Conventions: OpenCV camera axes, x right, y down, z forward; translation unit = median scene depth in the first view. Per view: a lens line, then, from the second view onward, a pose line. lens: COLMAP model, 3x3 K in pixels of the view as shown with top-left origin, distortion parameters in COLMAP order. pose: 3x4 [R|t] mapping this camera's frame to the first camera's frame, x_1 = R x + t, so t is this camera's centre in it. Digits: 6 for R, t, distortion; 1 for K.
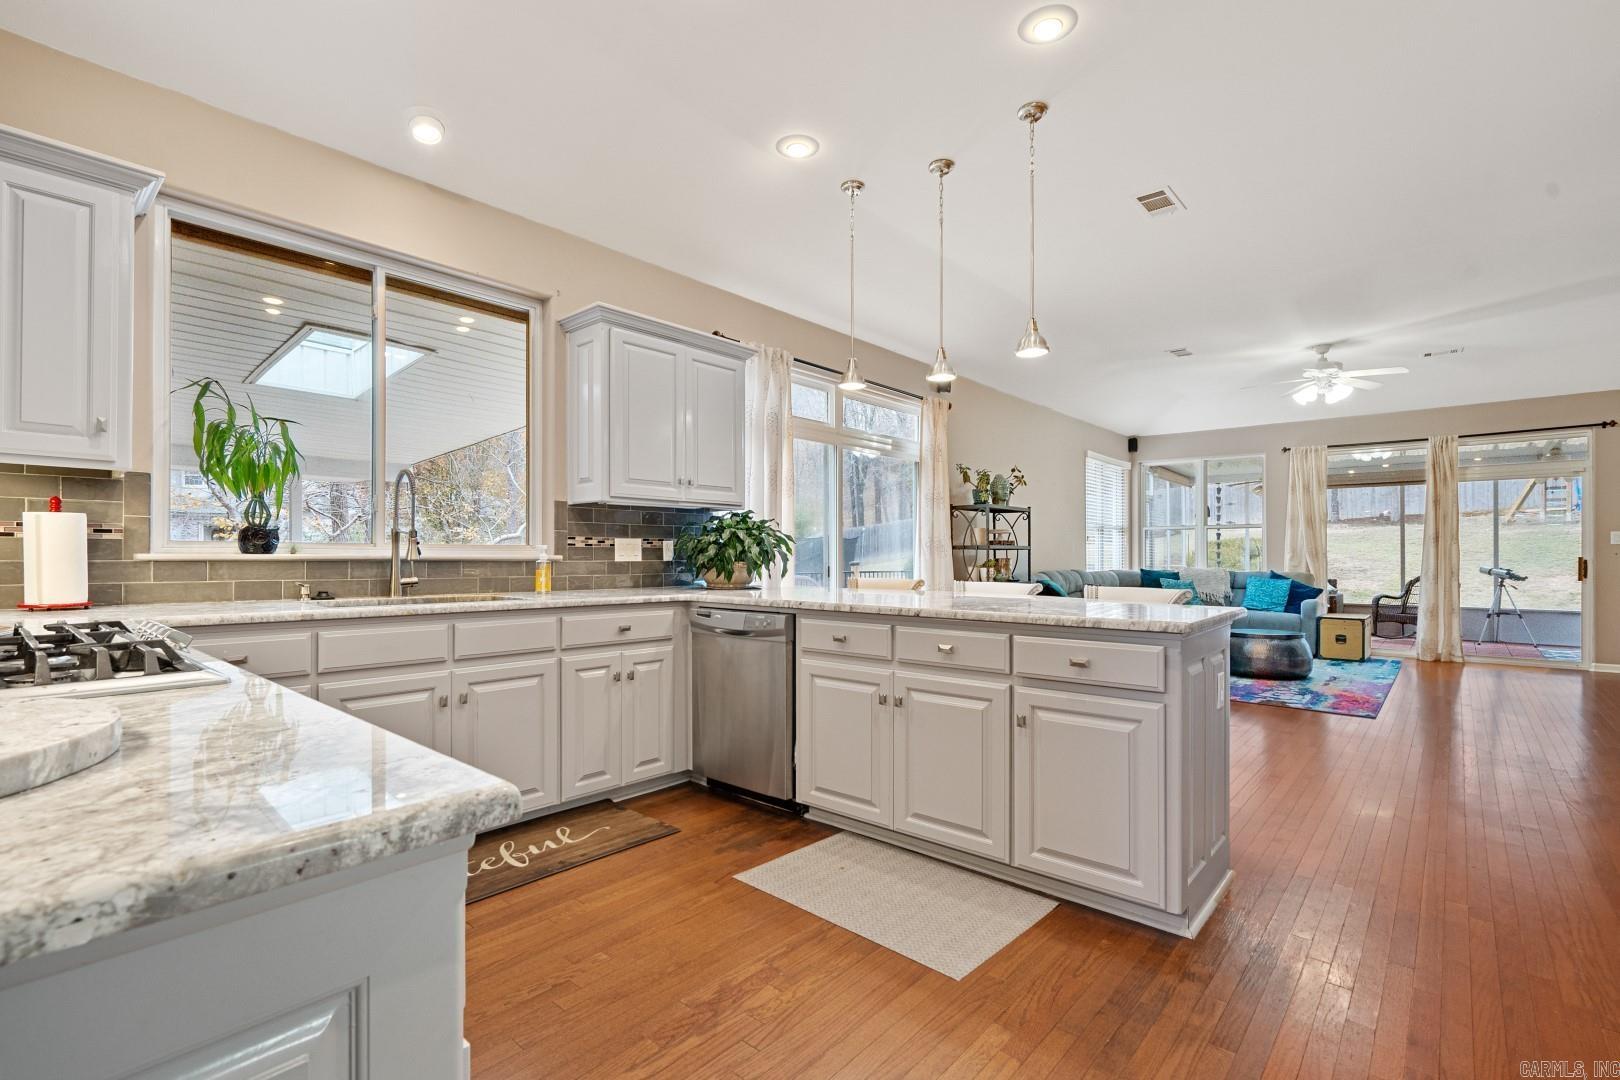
lens RADIAL K [[739.6, 0, 804.5], [0, 739.6, 555.9], [0, 0, 1]] dist [0.000316, 0.000426]
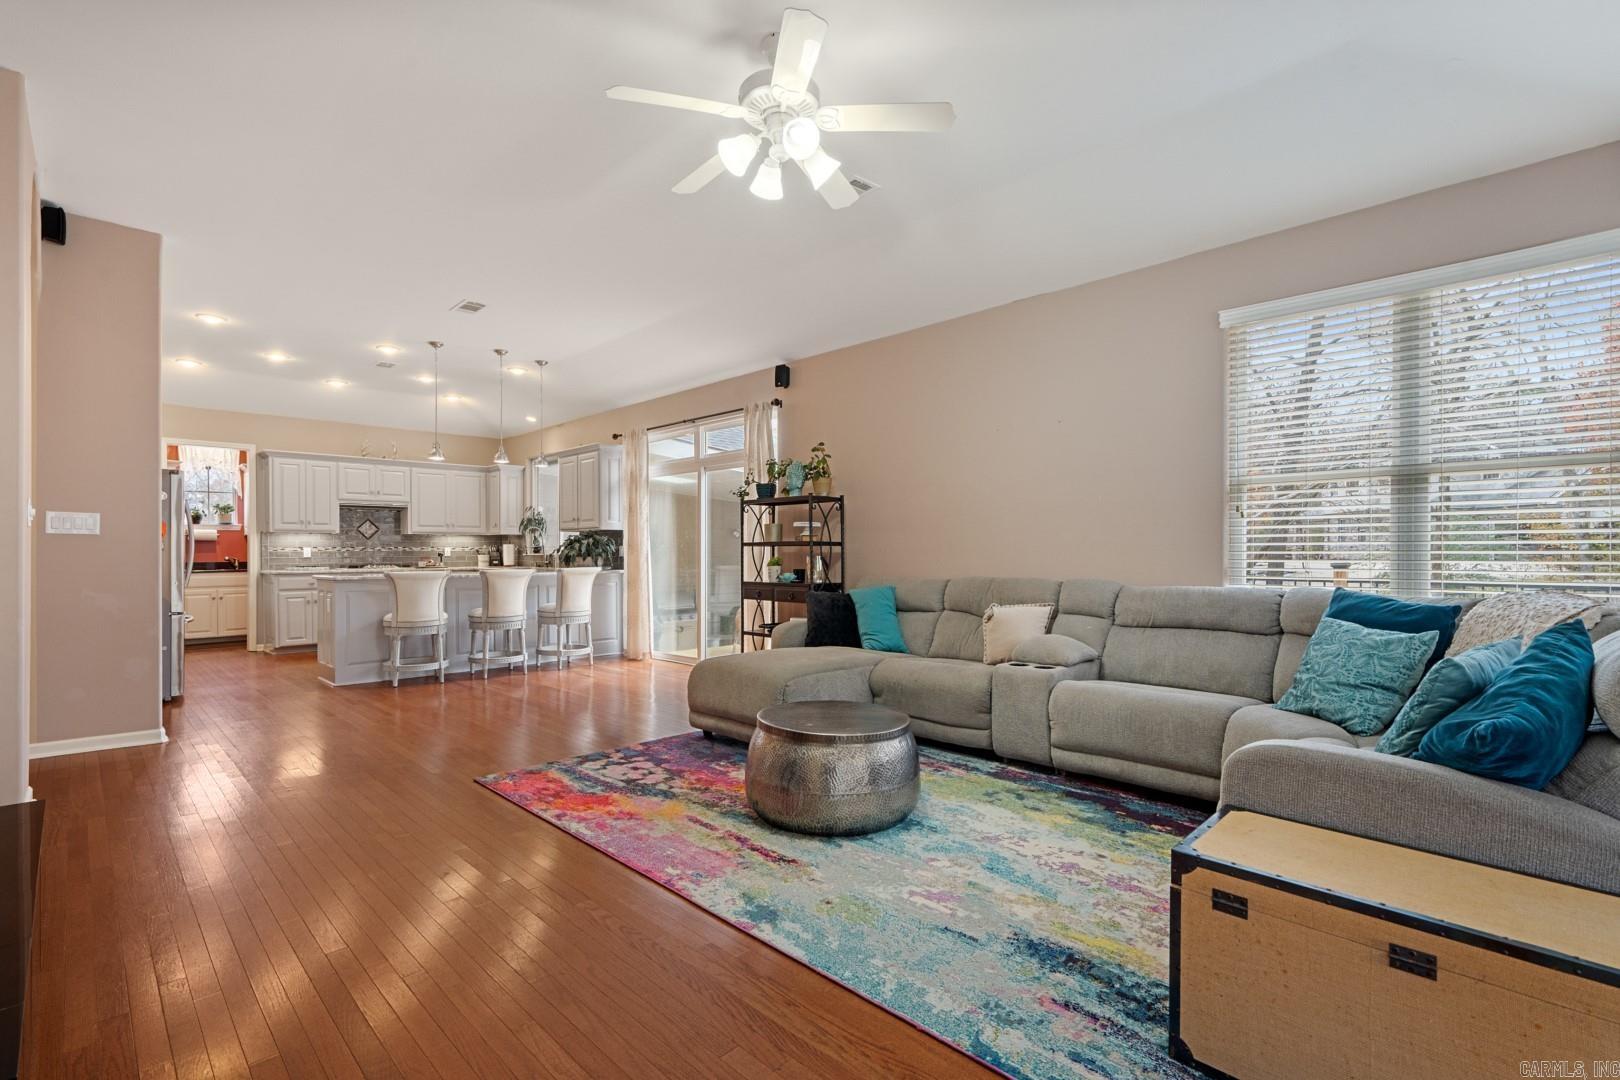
lens RADIAL K [[734.9, 0, 807.7], [0, 734.9, 541.3], [0, 0, 1]] dist [-0.000537, 0.000446]
pose [[-0.058412, -0.015385, -0.998174, 1.756764], [0.003321, 0.999873, -0.015606, -0.001481], [0.998287, -0.004227, -0.058354, 1.638079]]
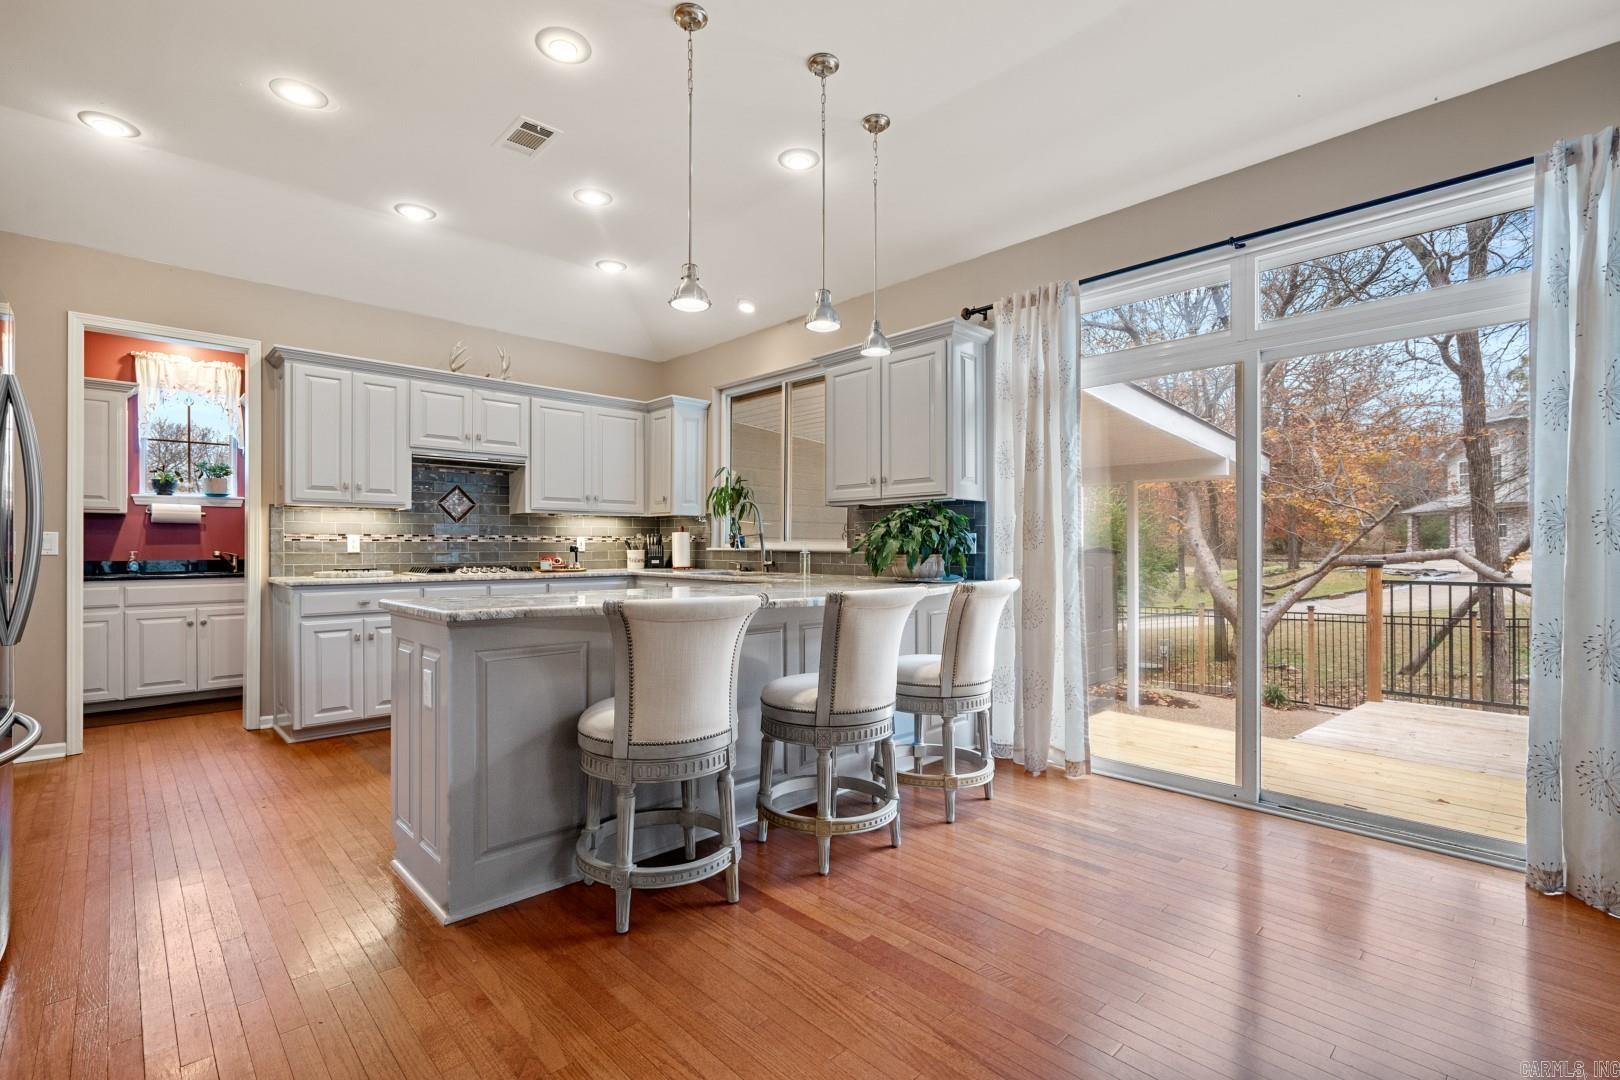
lens RADIAL K [[734.9, 0, 807.7], [0, 734.9, 541.3], [0, 0, 1]] dist [-0.000537, 0.000446]
pose [[-0.086311, -0.010412, -0.996214, 0.838703], [-0.001658, 0.999946, -0.010307, -0.000095], [0.996267, 0.000762, -0.086323, 0.903561]]
